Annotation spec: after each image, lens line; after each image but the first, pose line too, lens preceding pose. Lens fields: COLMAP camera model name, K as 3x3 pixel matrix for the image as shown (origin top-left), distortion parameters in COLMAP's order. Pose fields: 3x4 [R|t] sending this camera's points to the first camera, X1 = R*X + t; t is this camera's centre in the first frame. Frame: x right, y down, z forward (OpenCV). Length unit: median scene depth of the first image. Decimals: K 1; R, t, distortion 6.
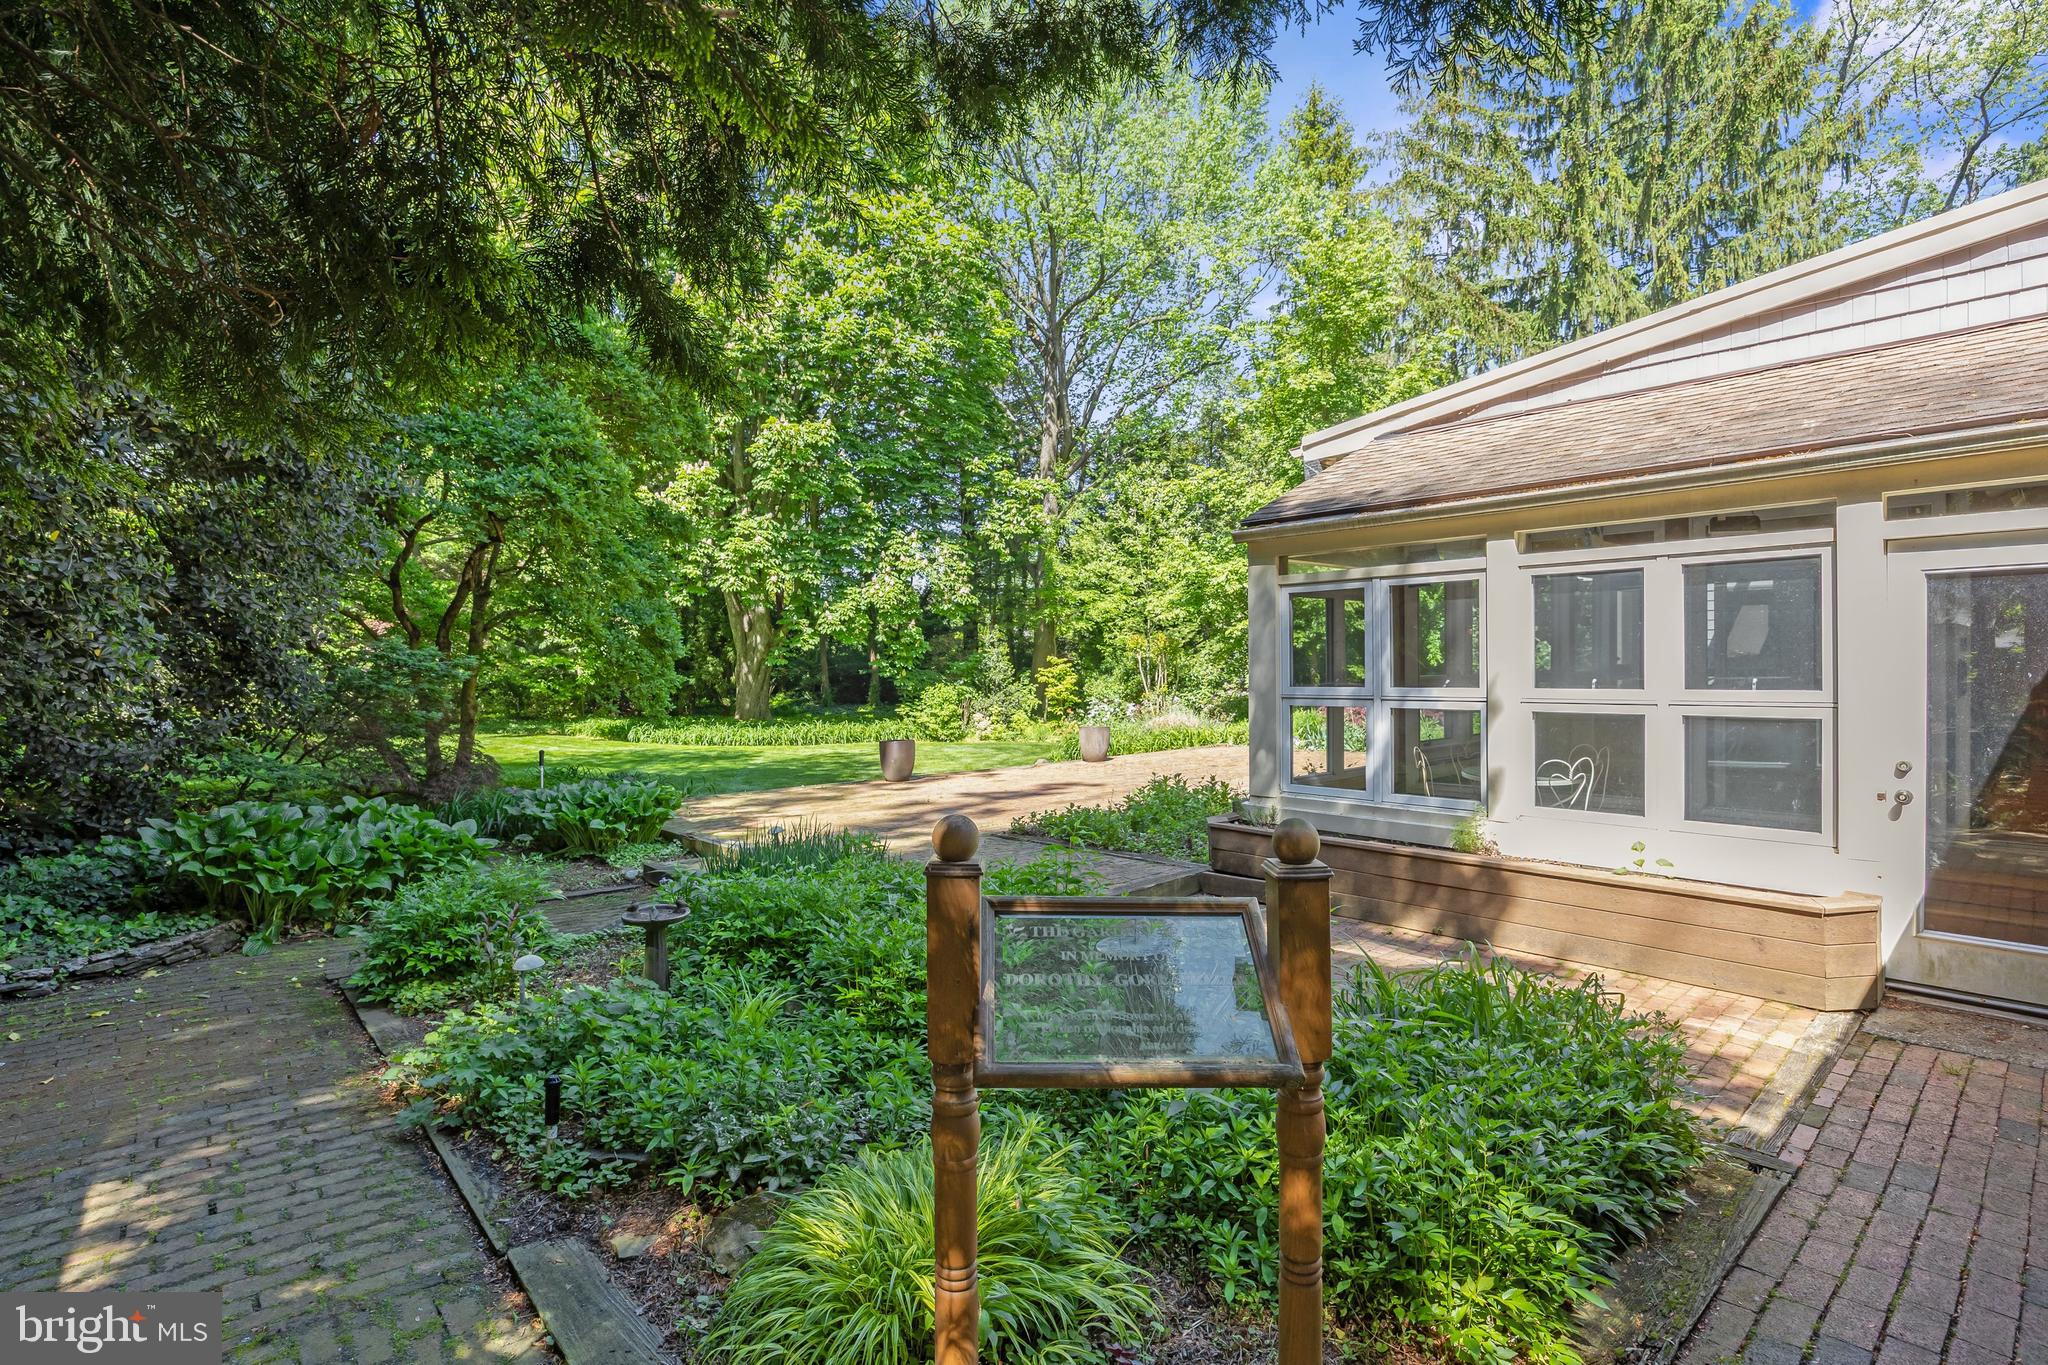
lens RADIAL K [[1027.6, 0, 1029.1], [0, 1027.6, 658.2], [0, 0, 1]] dist [-0.009312, 0.000503]
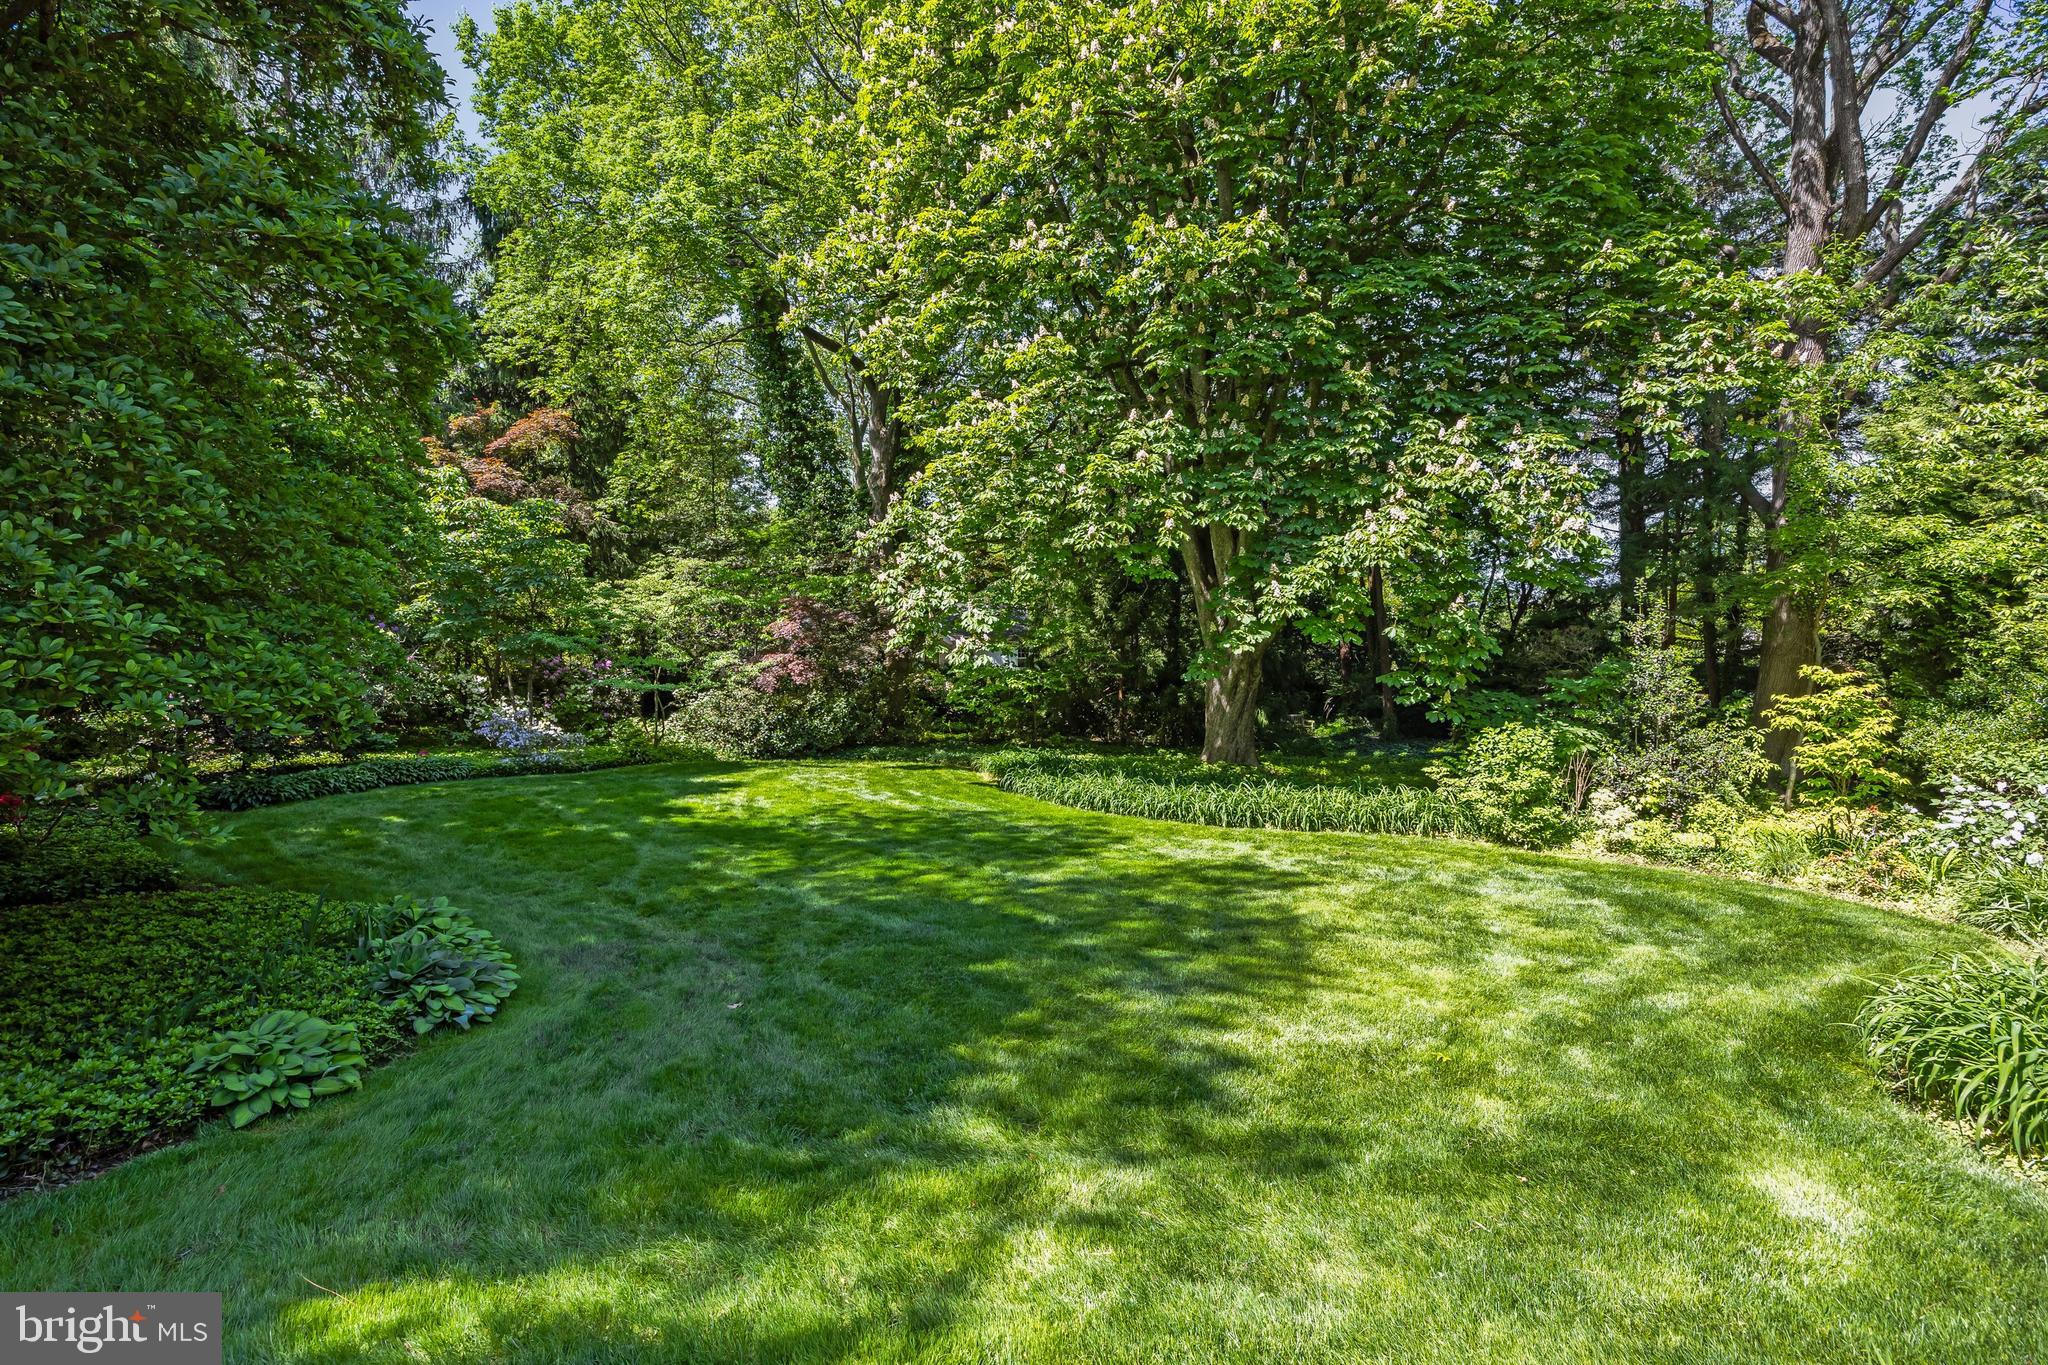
lens RADIAL K [[939.5, 0, 1024.0], [0, 939.5, 682.5], [0, 0, 1]] dist [-0.015278, -0.000254]
pose [[0.782880, 0.012012, -0.622057, 0.006227], [-0.006660, 0.999918, 0.010927, 0.002767], [0.622137, -0.004411, 0.782896, 0.519733]]
